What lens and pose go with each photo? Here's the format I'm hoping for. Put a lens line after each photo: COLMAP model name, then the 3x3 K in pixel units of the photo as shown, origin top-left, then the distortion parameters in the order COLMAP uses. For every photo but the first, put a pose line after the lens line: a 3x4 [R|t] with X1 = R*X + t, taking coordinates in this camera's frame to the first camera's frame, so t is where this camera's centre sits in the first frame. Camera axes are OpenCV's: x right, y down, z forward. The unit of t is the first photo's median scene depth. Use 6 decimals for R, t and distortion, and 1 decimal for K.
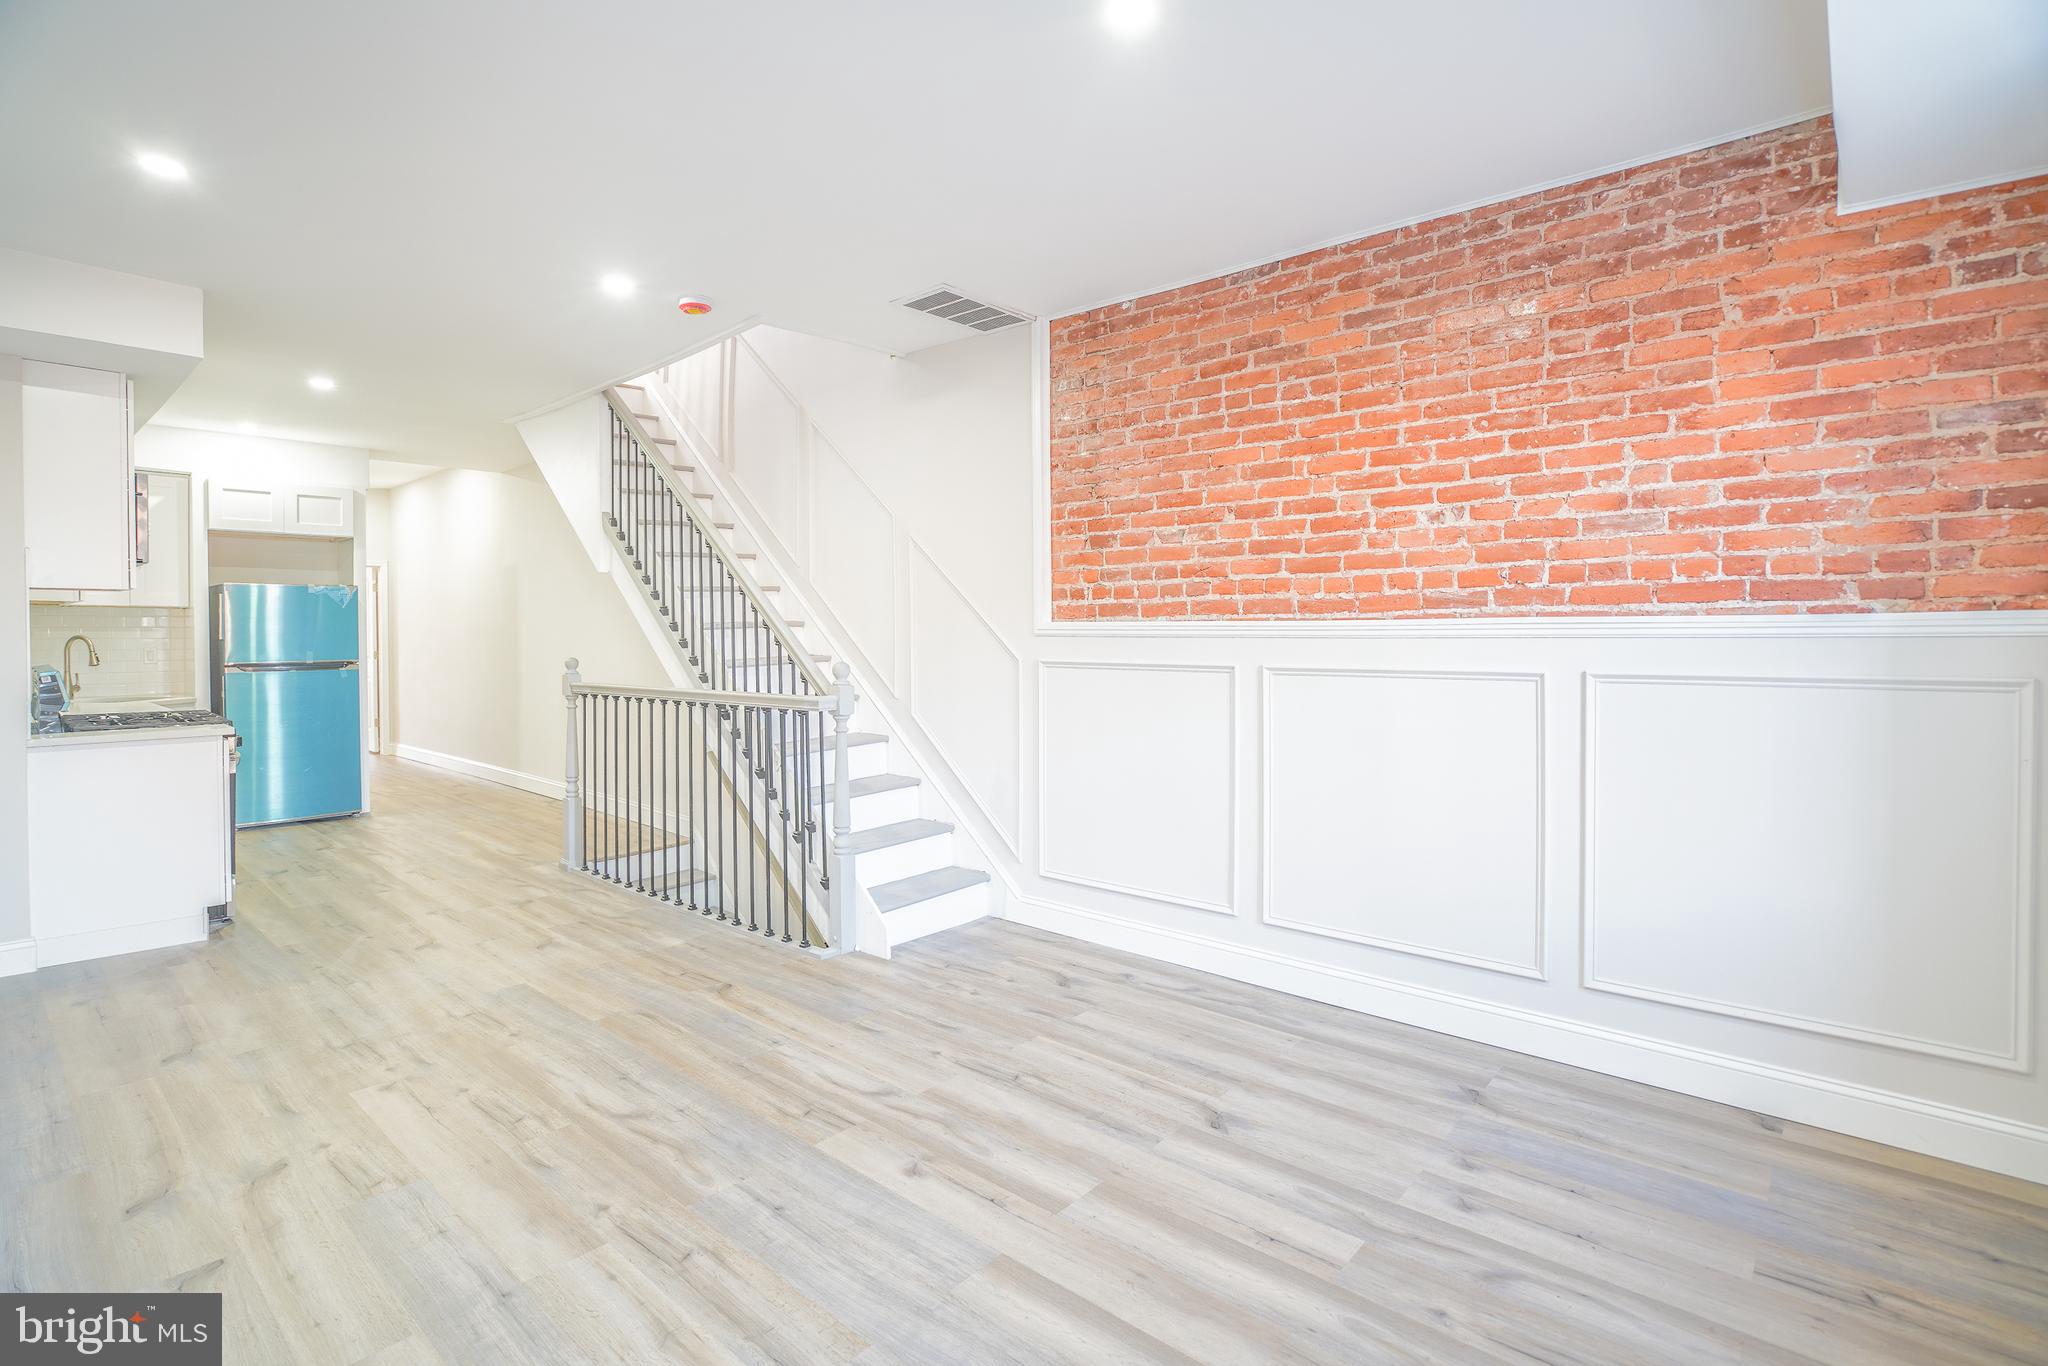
lens RADIAL K [[968.2, 0, 1038.4], [0, 968.2, 650.2], [0, 0, 1]] dist [-0.052227, 0.013787]
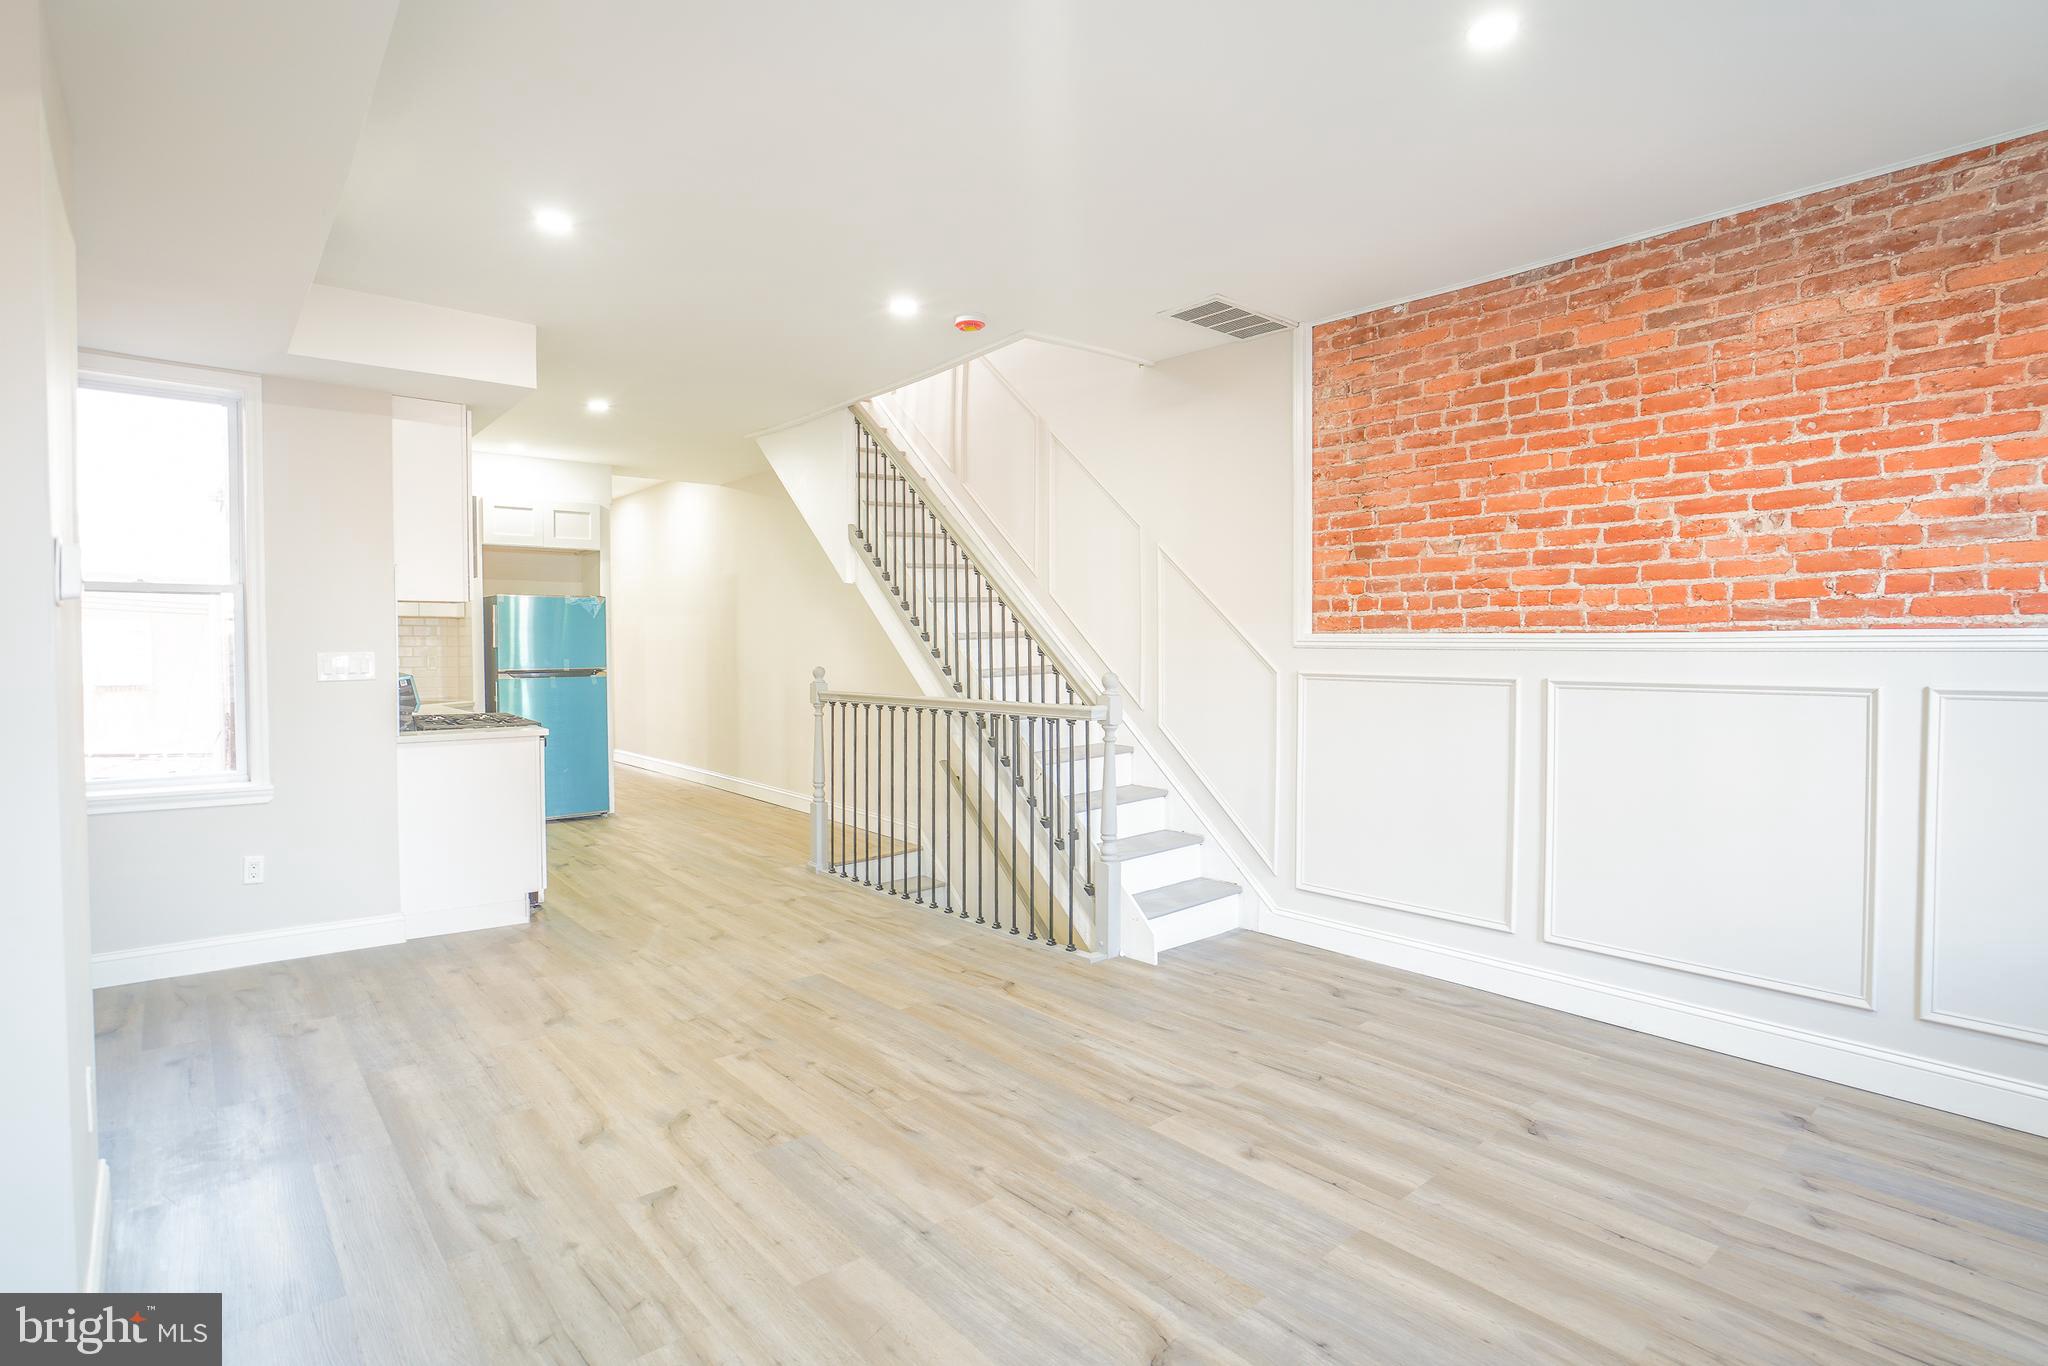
lens RADIAL K [[1018.8, 0, 1070.6], [0, 1018.8, 684.5], [0, 0, 1]] dist [-0.027138, 0.010677]
pose [[0.991916, 0.006823, -0.126710, -0.116479], [-0.003846, 0.999711, 0.023722, -0.000605], [0.126836, -0.023043, 0.991656, -0.078845]]
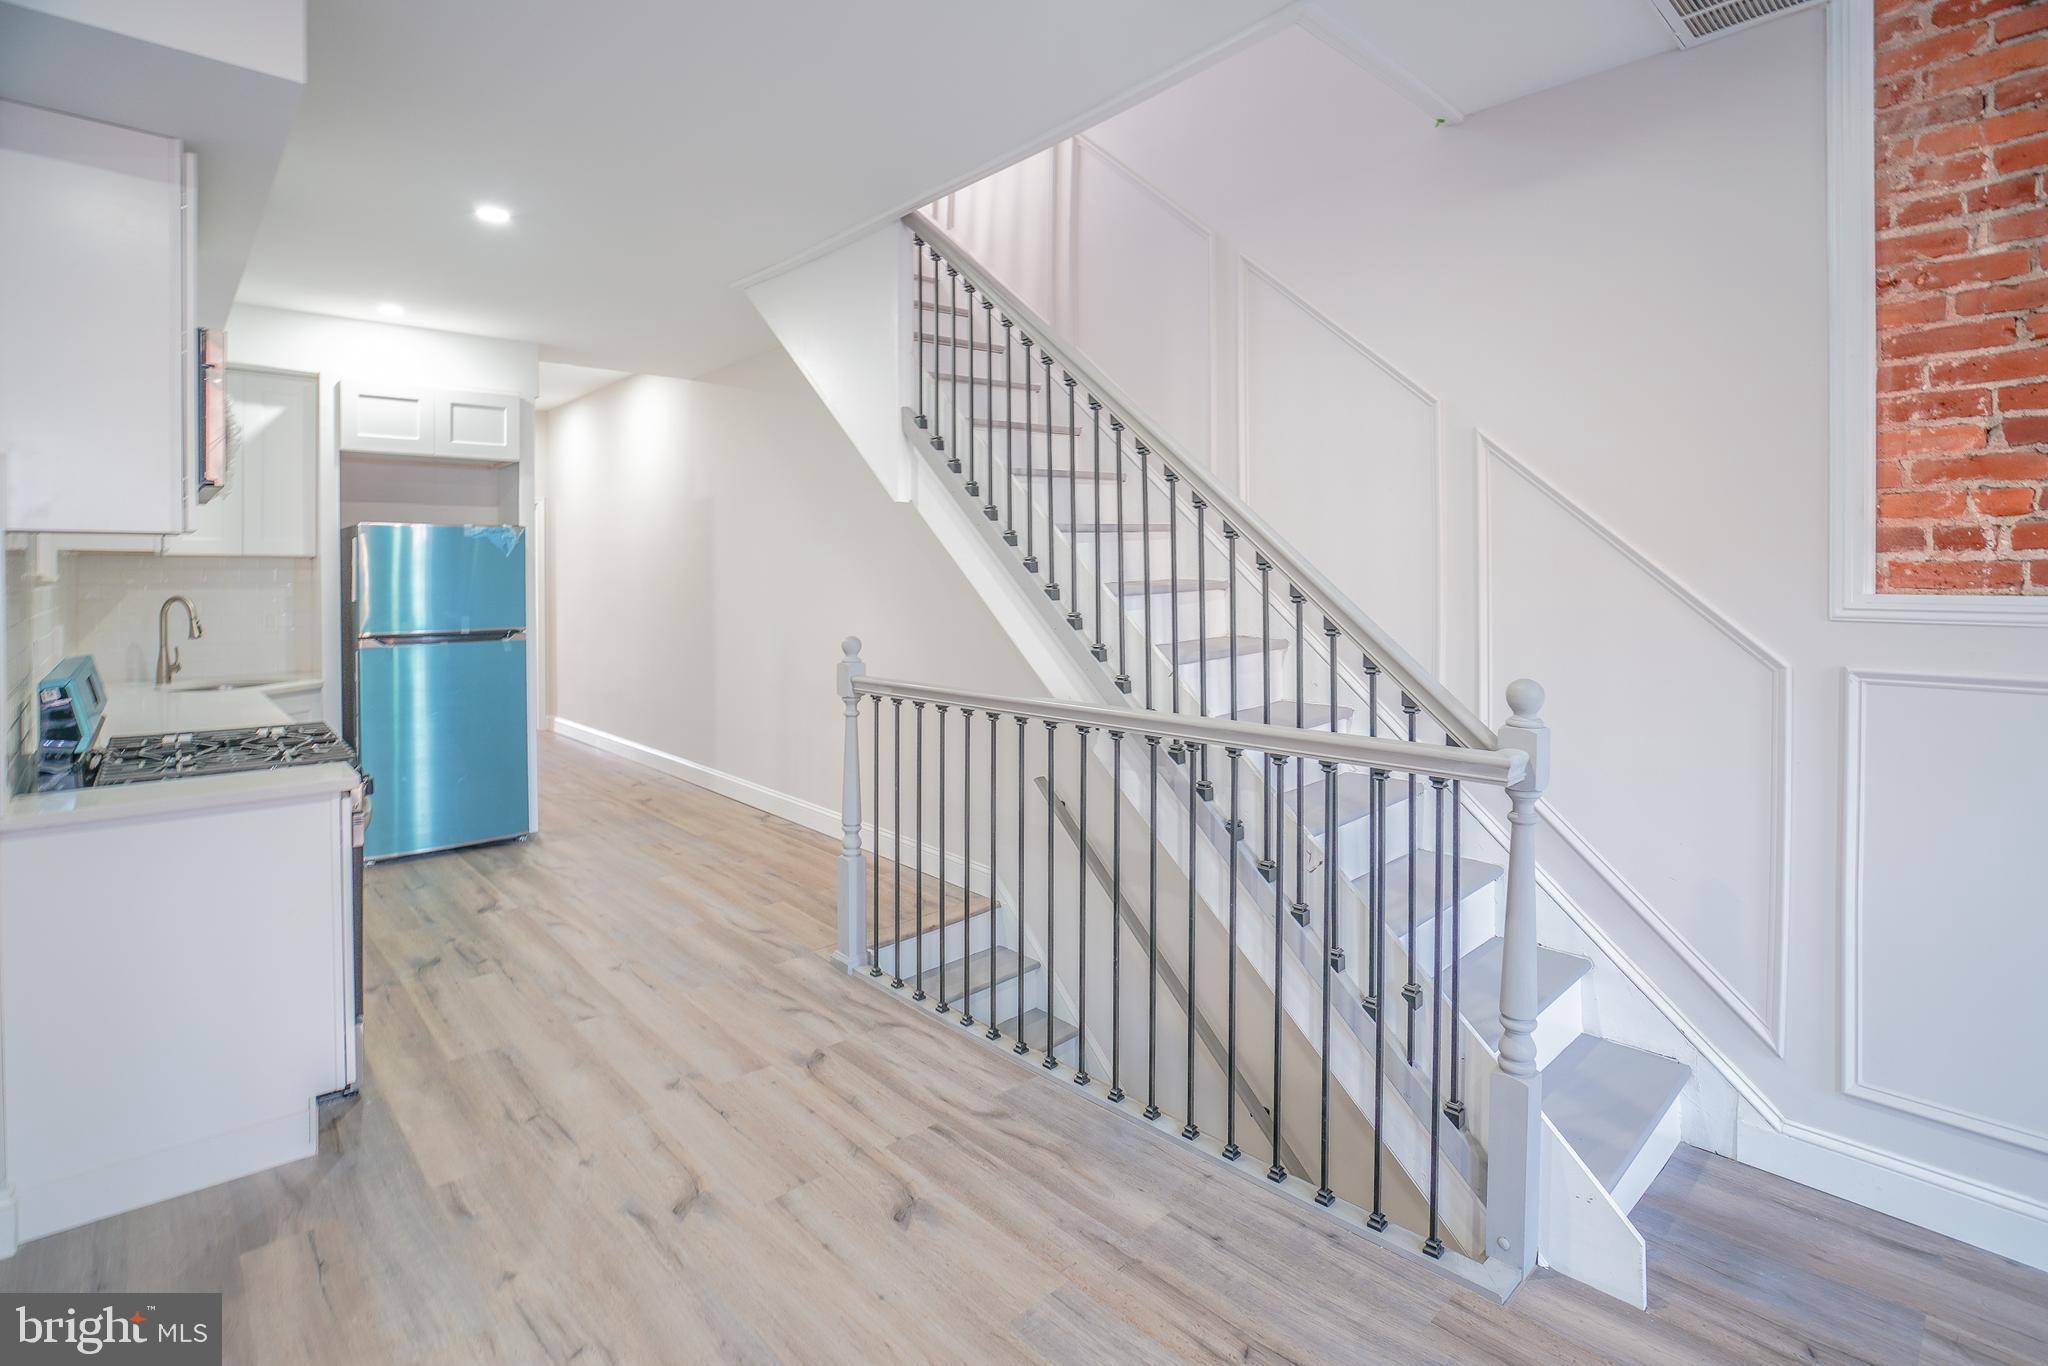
lens RADIAL K [[968.2, 0, 995.7], [0, 968.2, 581.8], [0, 0, 1]] dist [-0.052227, 0.013787]
pose [[0.990918, 0.000196, -0.134466, -0.441237], [-0.000727, 0.999992, -0.003901, -0.038690], [0.134464, 0.003964, 0.990911, 0.536834]]
